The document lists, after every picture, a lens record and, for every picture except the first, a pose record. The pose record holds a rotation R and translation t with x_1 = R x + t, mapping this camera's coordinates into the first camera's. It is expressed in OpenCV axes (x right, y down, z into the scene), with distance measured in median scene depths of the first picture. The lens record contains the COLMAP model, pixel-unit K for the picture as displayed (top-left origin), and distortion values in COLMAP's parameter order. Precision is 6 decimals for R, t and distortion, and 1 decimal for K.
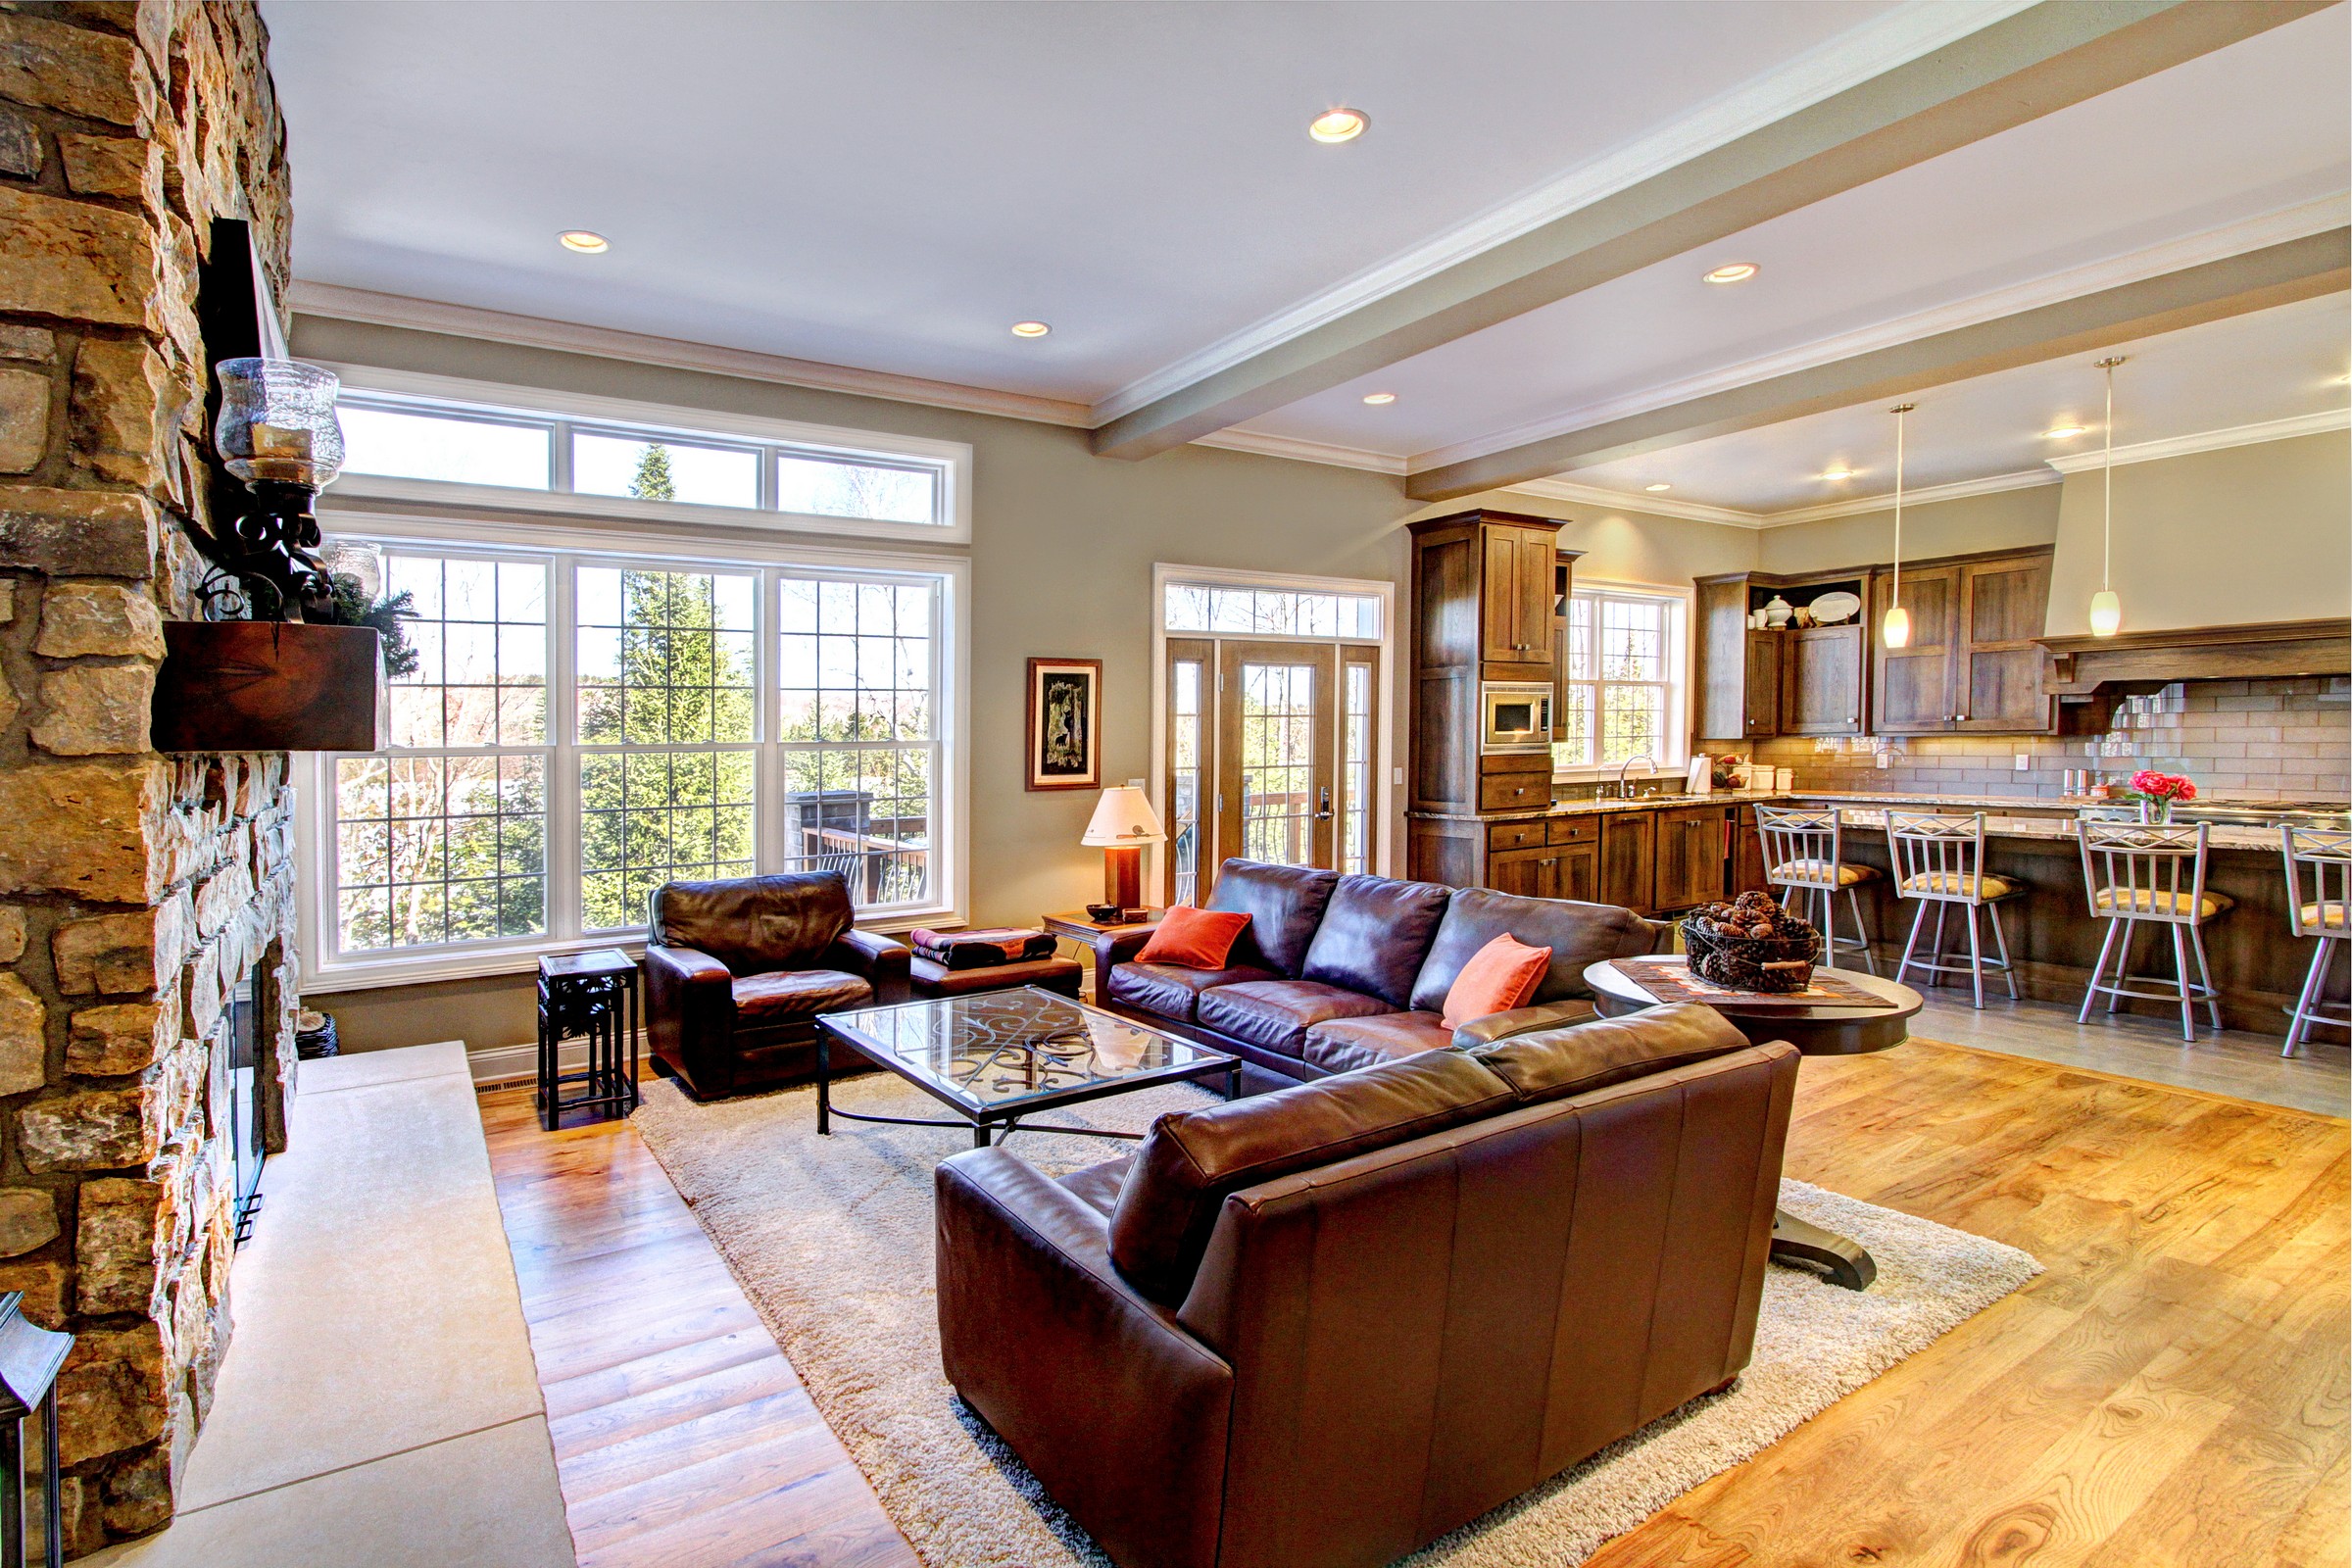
lens RADIAL K [[1122.2, 0, 1172.7], [0, 1122.2, 748.5], [0, 0, 1]] dist [-0.000861, -0.000042]
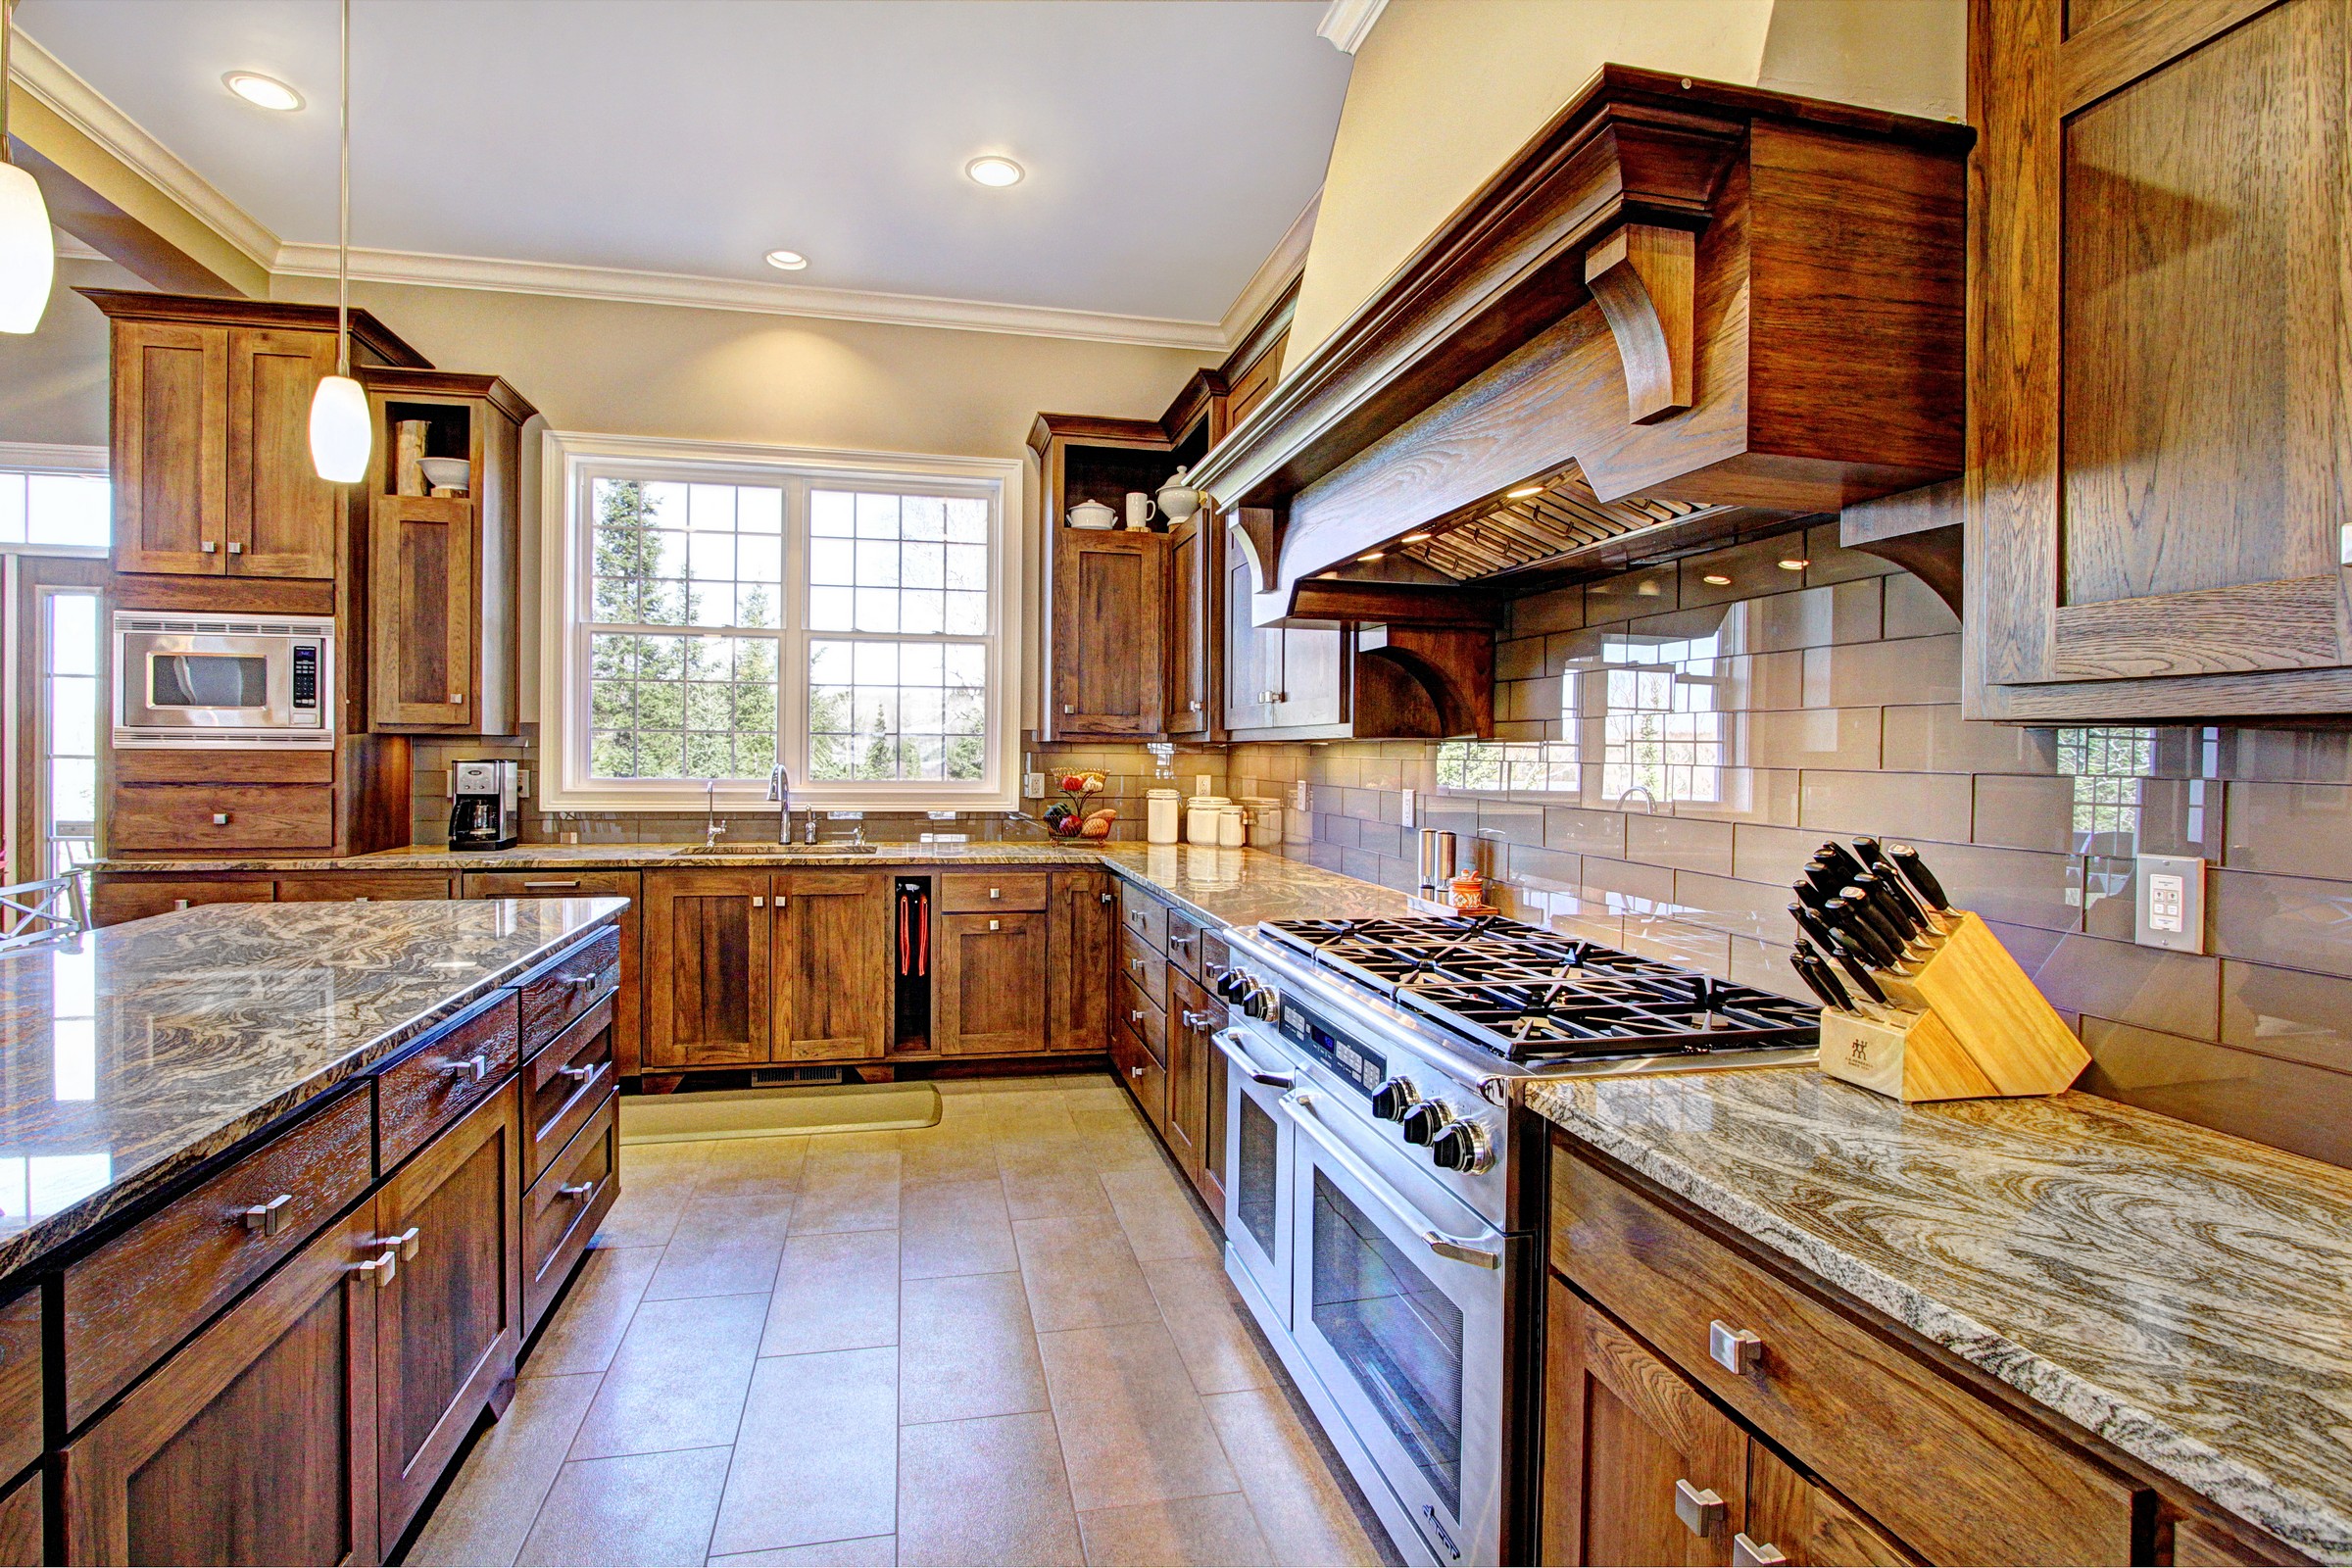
lens RADIAL K [[1153.6, 0, 1176.2], [0, 1153.6, 745.3], [0, 0, 1]] dist [-0.000044, 0.000017]
pose [[0.932891, 0.021611, -0.359510, 0.941480], [-0.027694, 0.999547, -0.011777, -0.003308], [0.359092, 0.020942, 0.933067, 0.658319]]
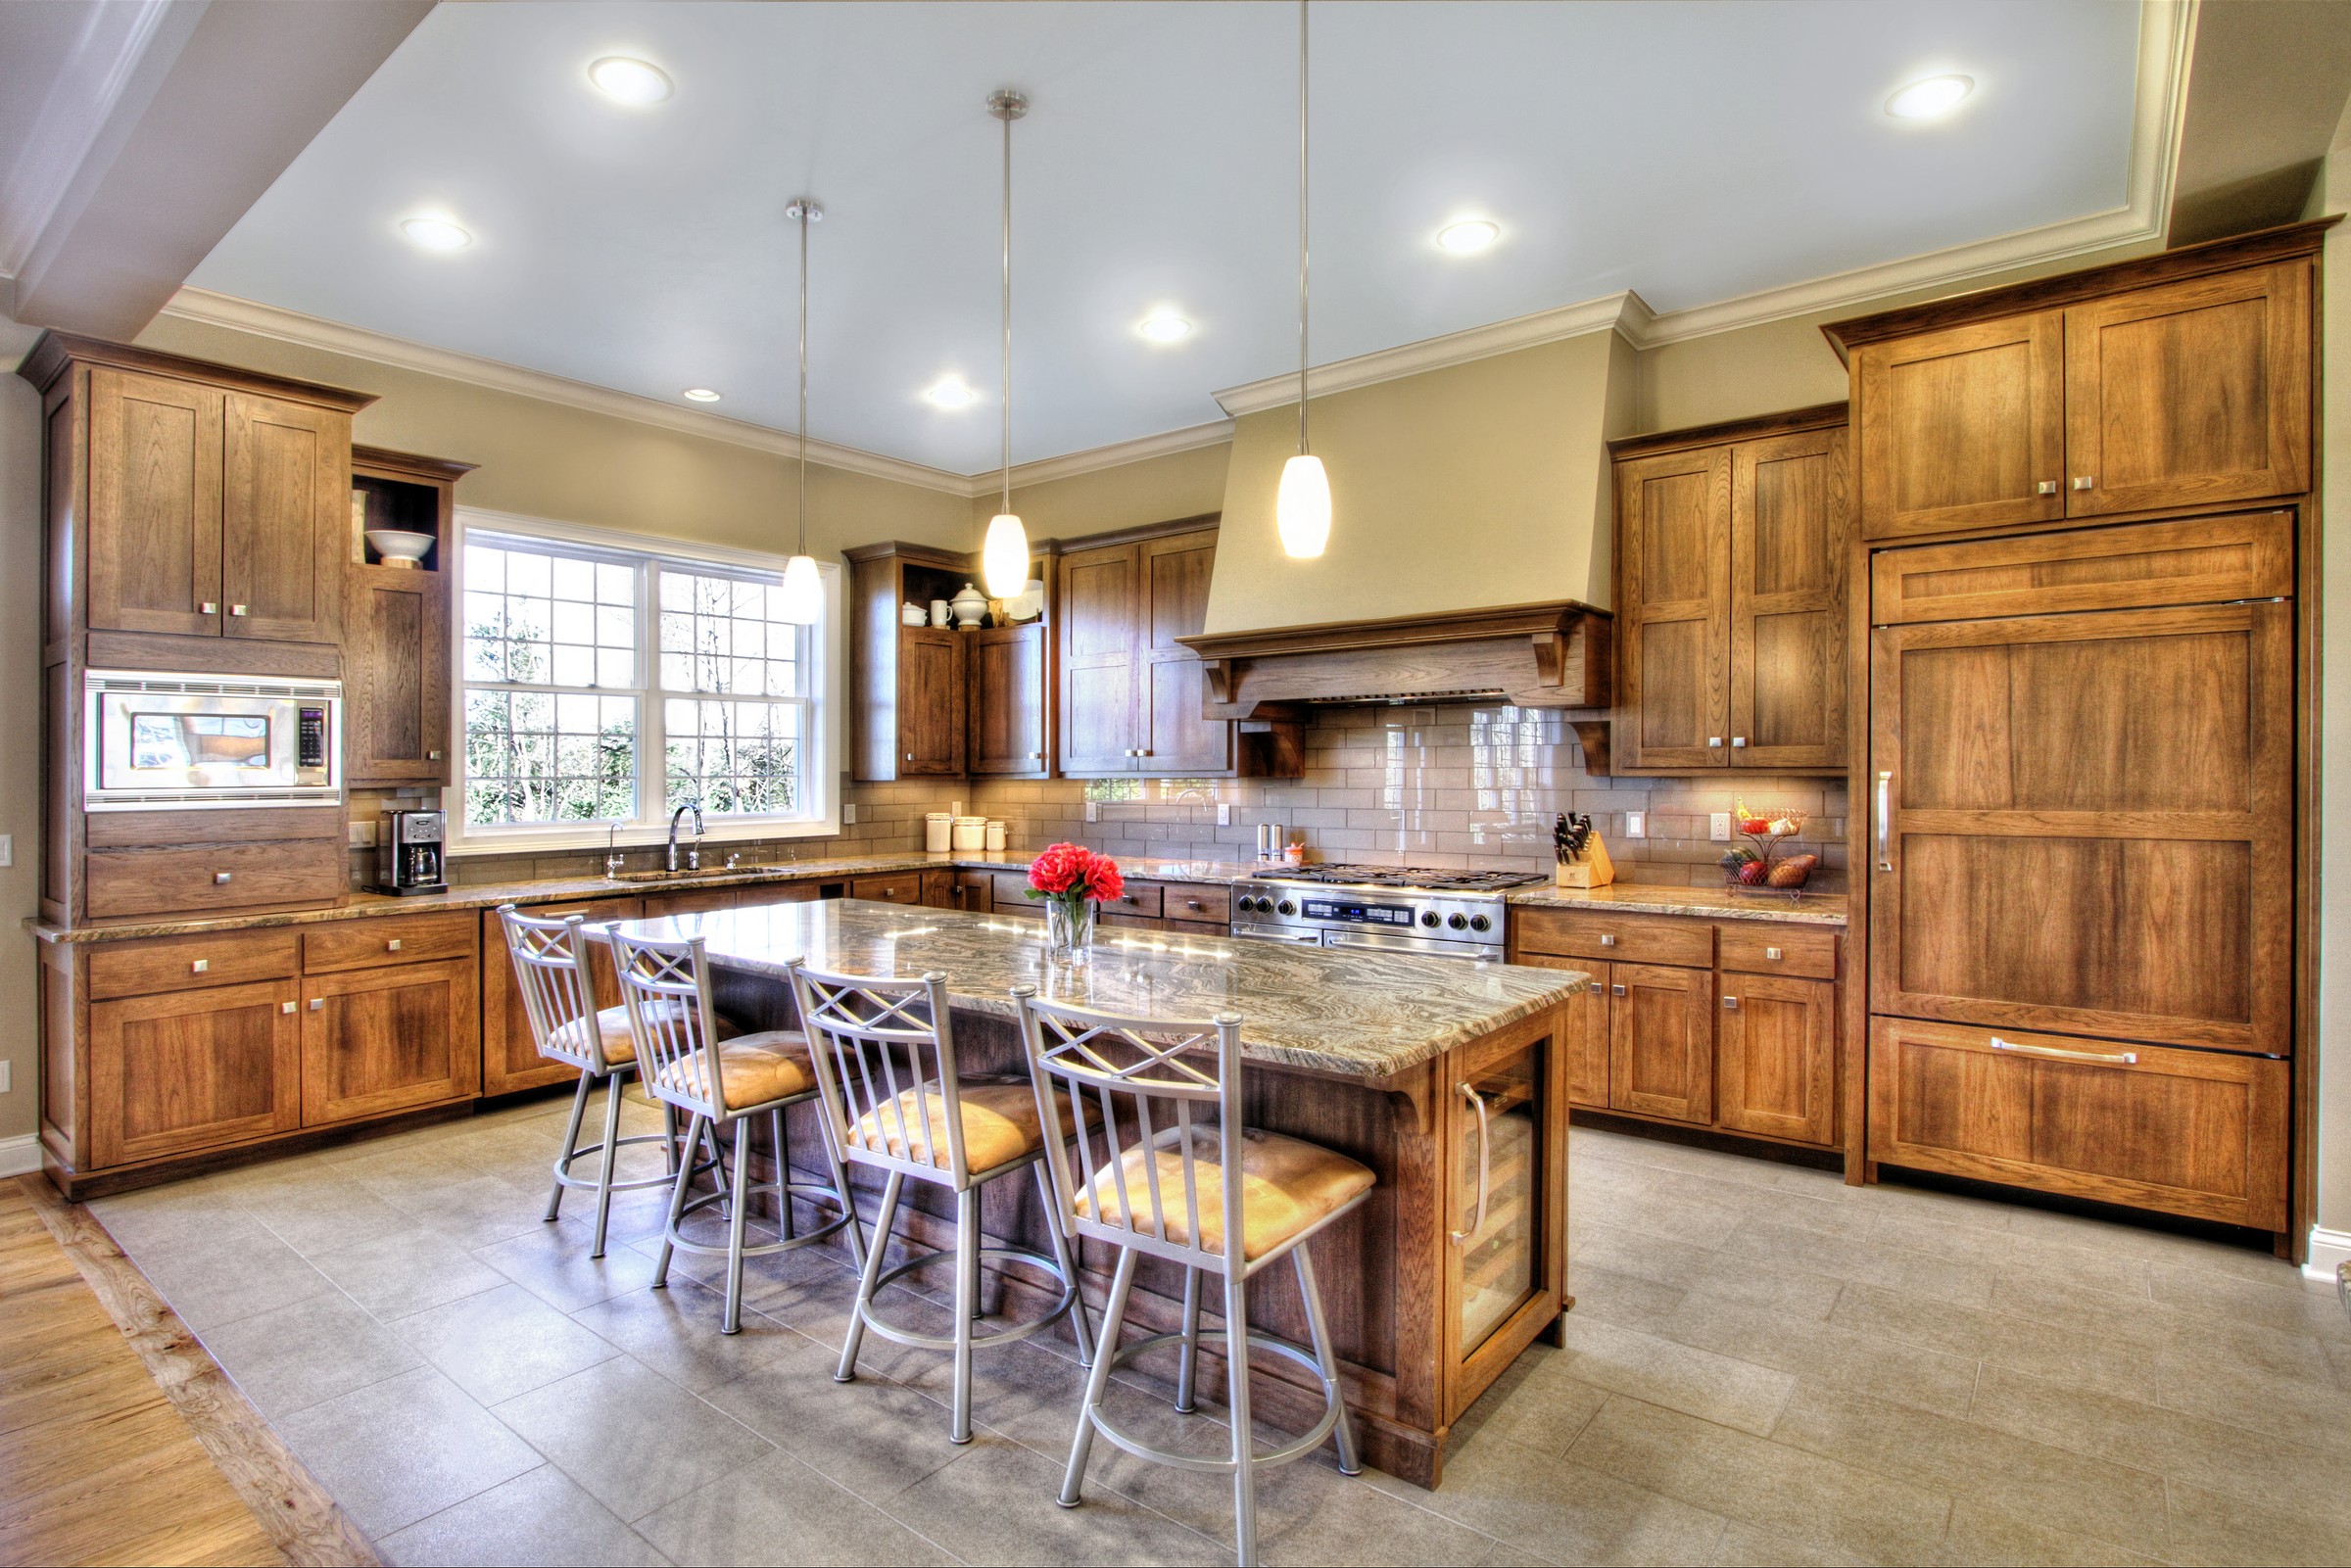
lens RADIAL K [[1101.4, 0, 1175.7], [0, 1101.4, 766.3], [0, 0, 1]] dist [0.000820, 0.000424]
pose [[0.957651, 0.005934, 0.287869, 0.602184], [-0.000533, 0.999822, -0.018836, -0.006131], [-0.287930, 0.017885, 0.957485, 0.366127]]
